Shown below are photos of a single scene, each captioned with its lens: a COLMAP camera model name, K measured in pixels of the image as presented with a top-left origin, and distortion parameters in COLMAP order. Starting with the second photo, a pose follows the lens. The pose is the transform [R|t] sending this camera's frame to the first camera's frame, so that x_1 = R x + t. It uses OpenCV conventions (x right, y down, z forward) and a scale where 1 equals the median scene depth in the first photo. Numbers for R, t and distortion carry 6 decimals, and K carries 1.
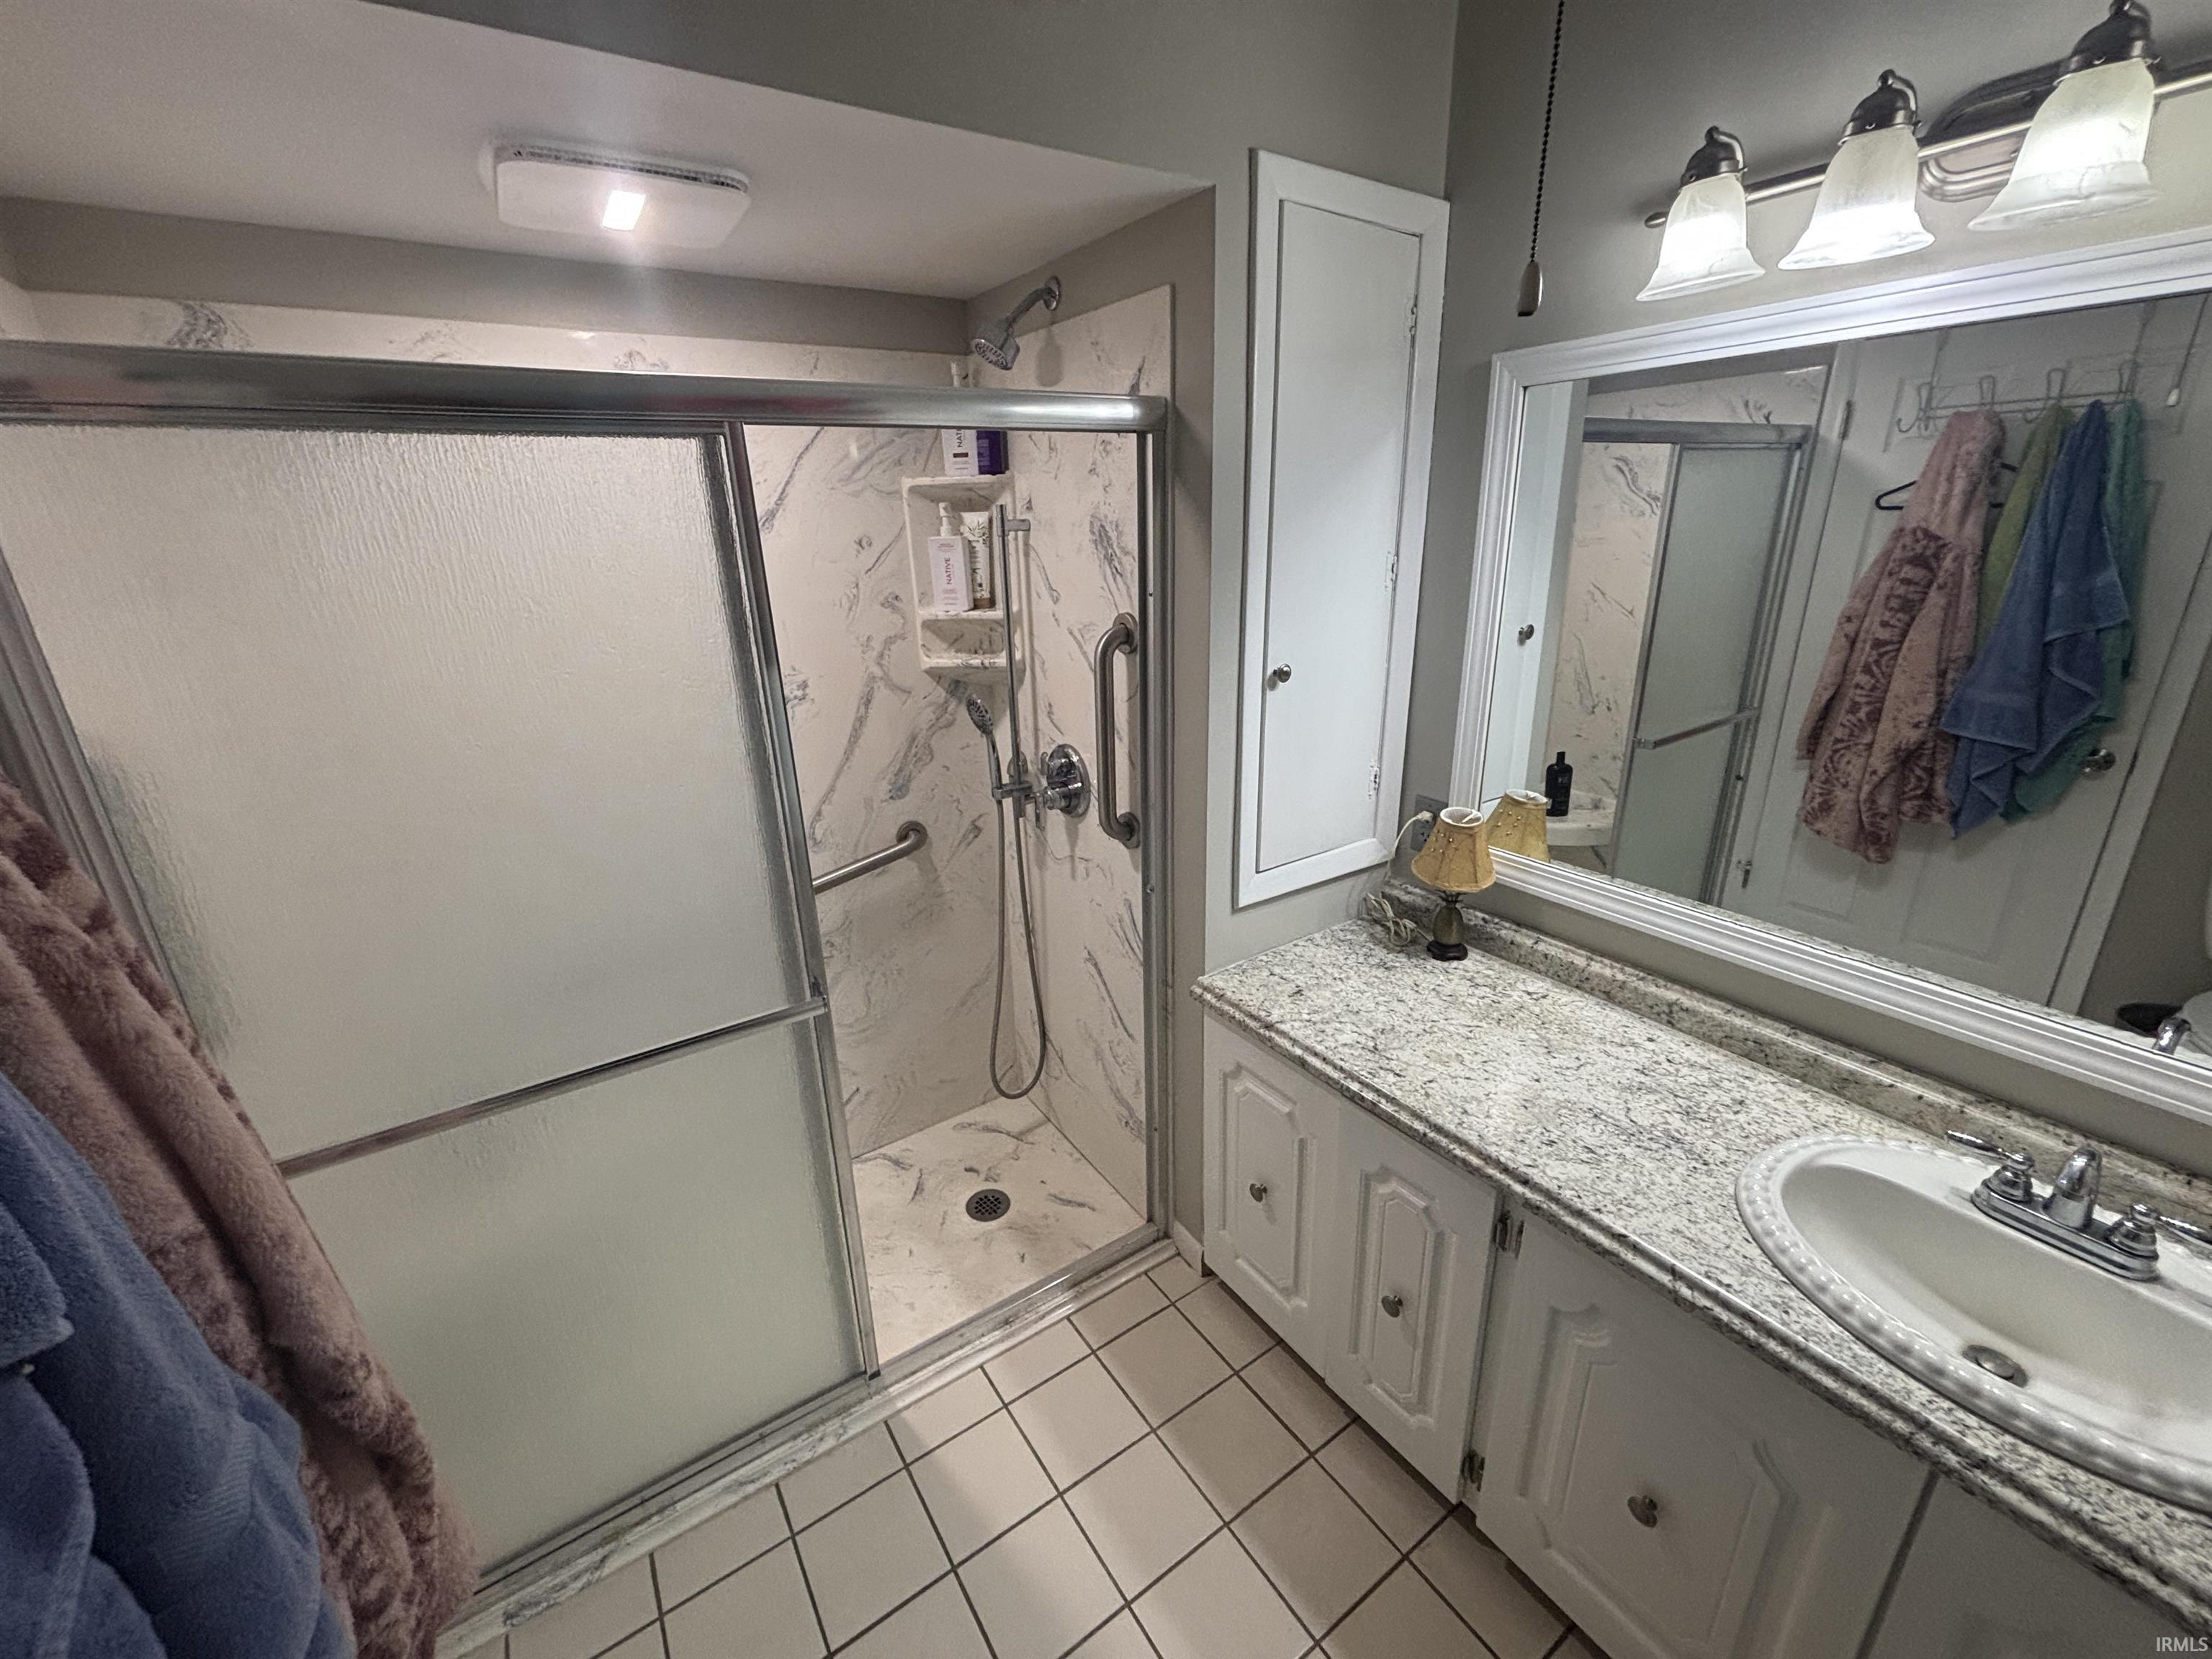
lens RADIAL K [[898.7, 0, 1105.5], [0, 898.7, 826.6], [0, 0, 1]] dist [-0.003037, 0.001351]
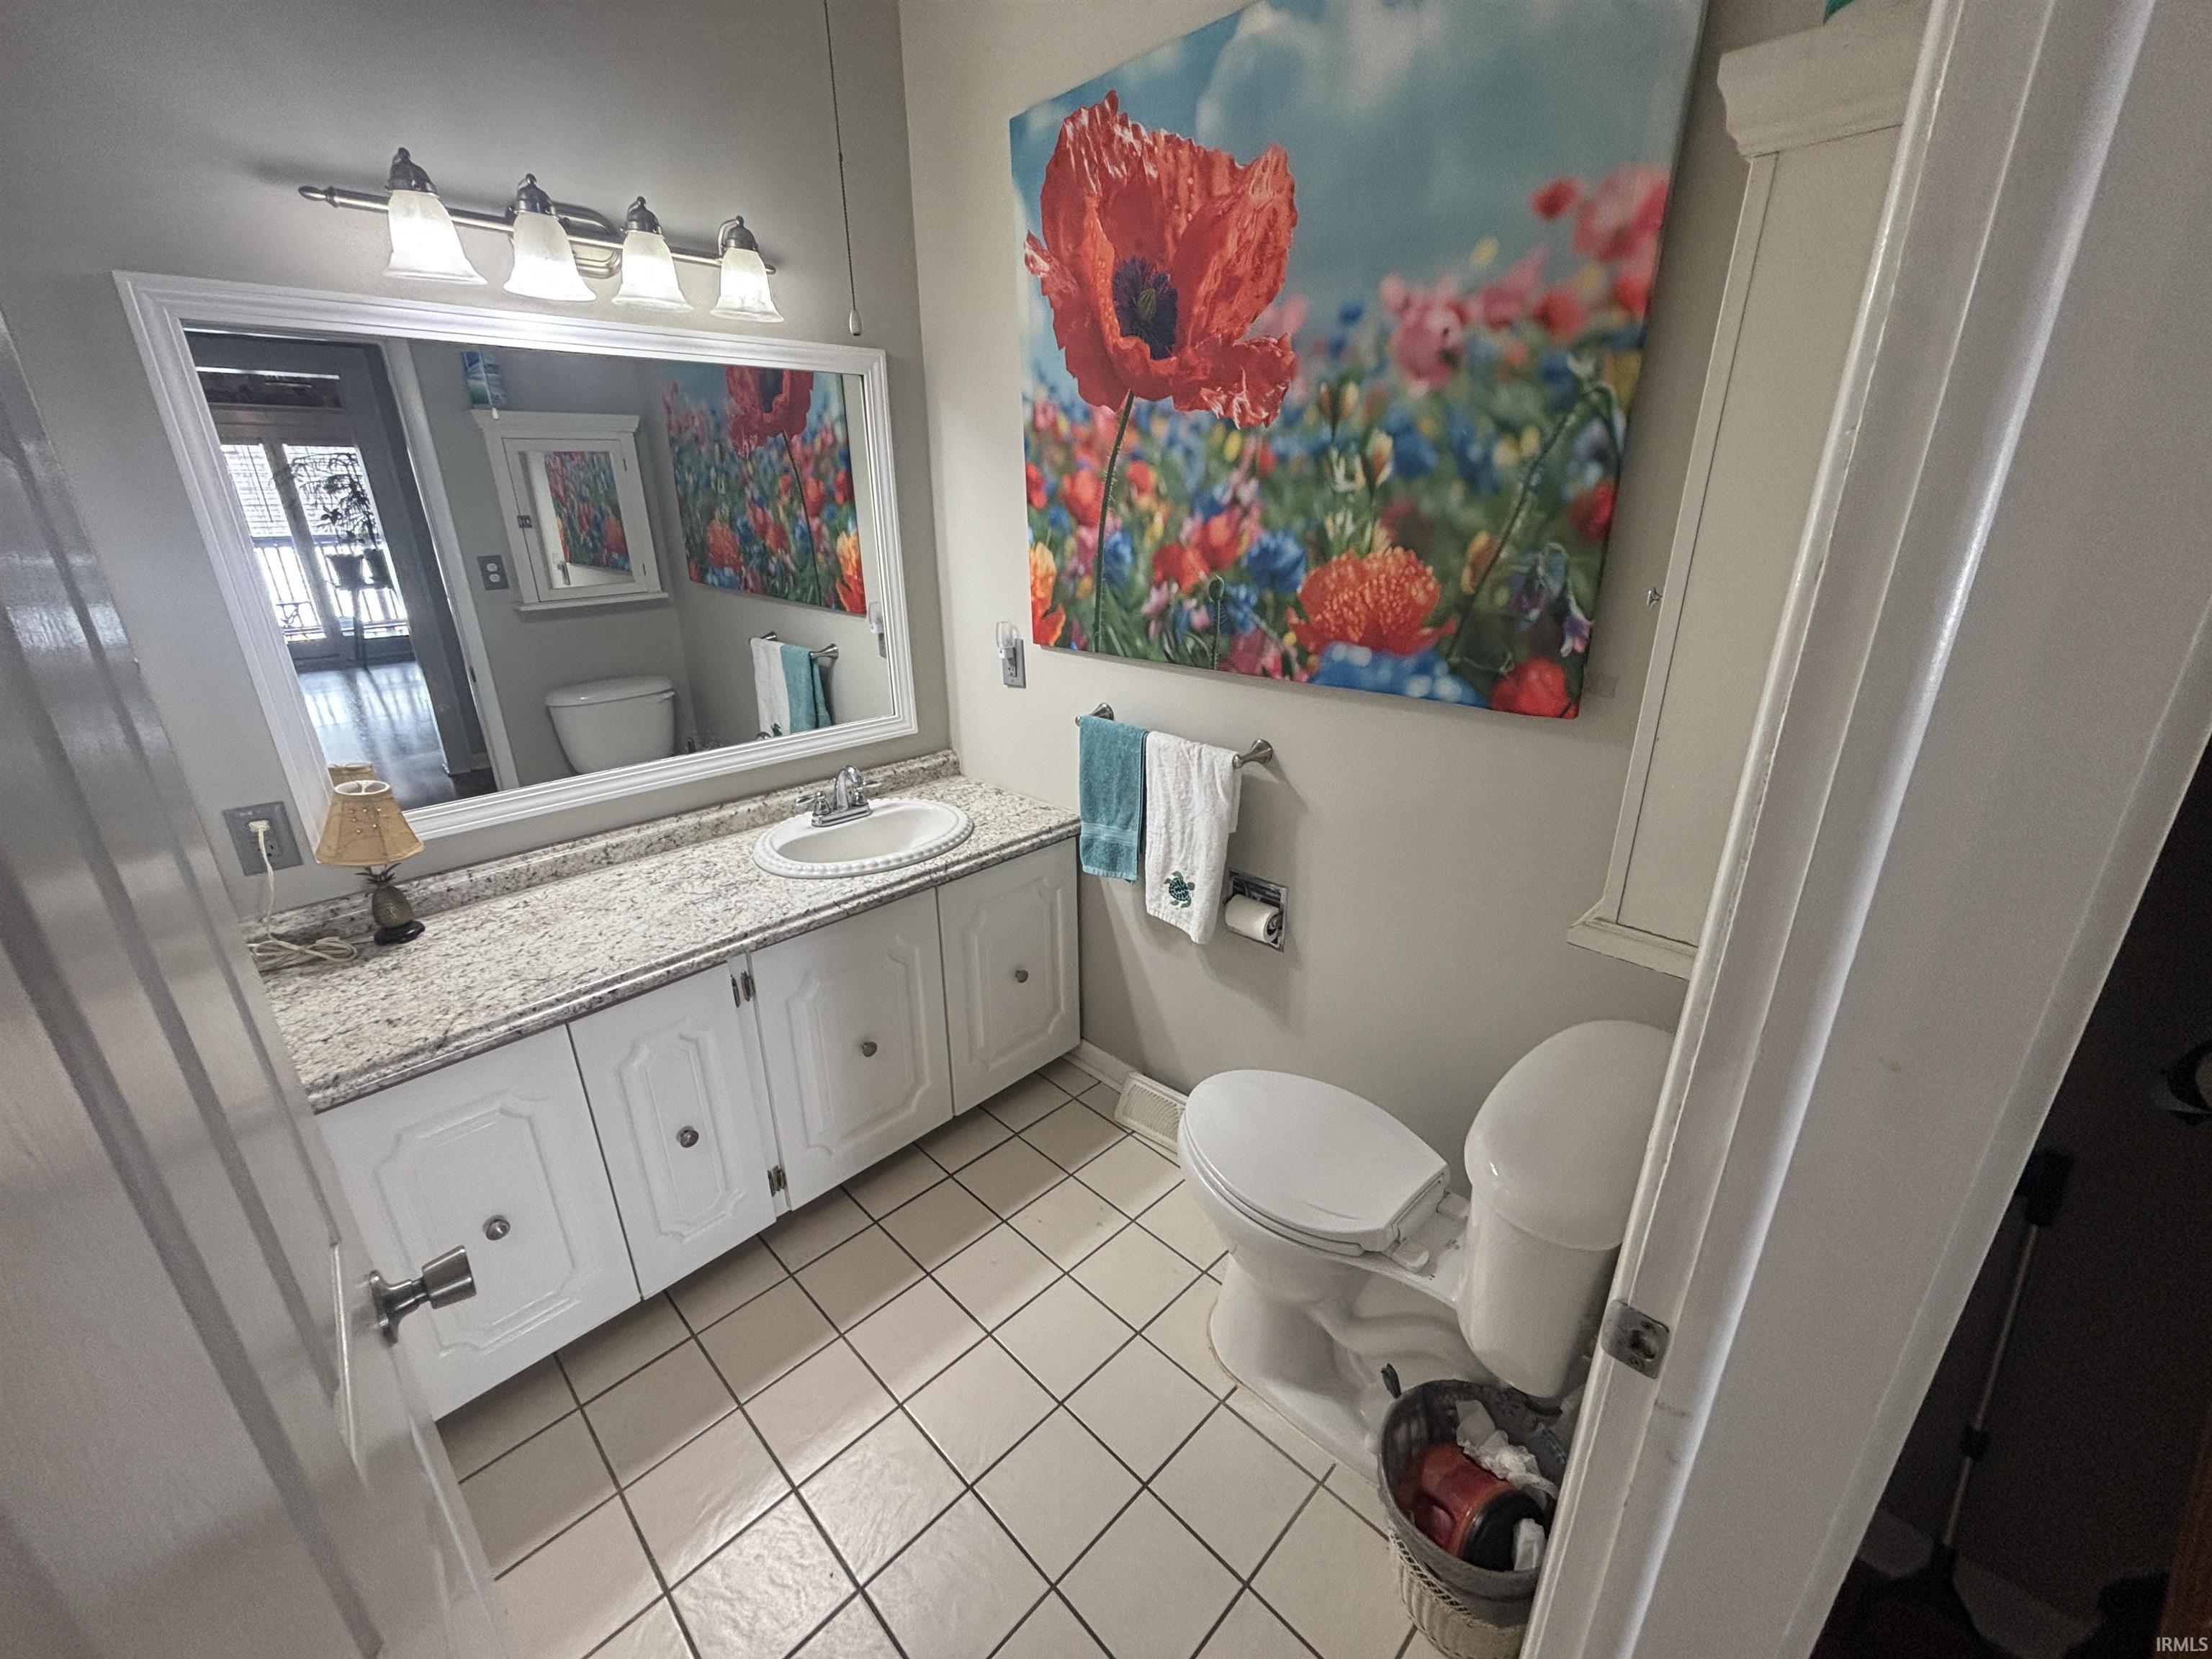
lens RADIAL K [[898.7, 0, 1104.5], [0, 898.7, 826.3], [0, 0, 1]] dist [-0.003037, 0.001351]
pose [[-0.189841, -0.316979, 0.929239, -0.791899], [0.339491, 0.866876, 0.365063, -0.068983], [-0.921253, 0.384772, -0.056957, 0.433971]]
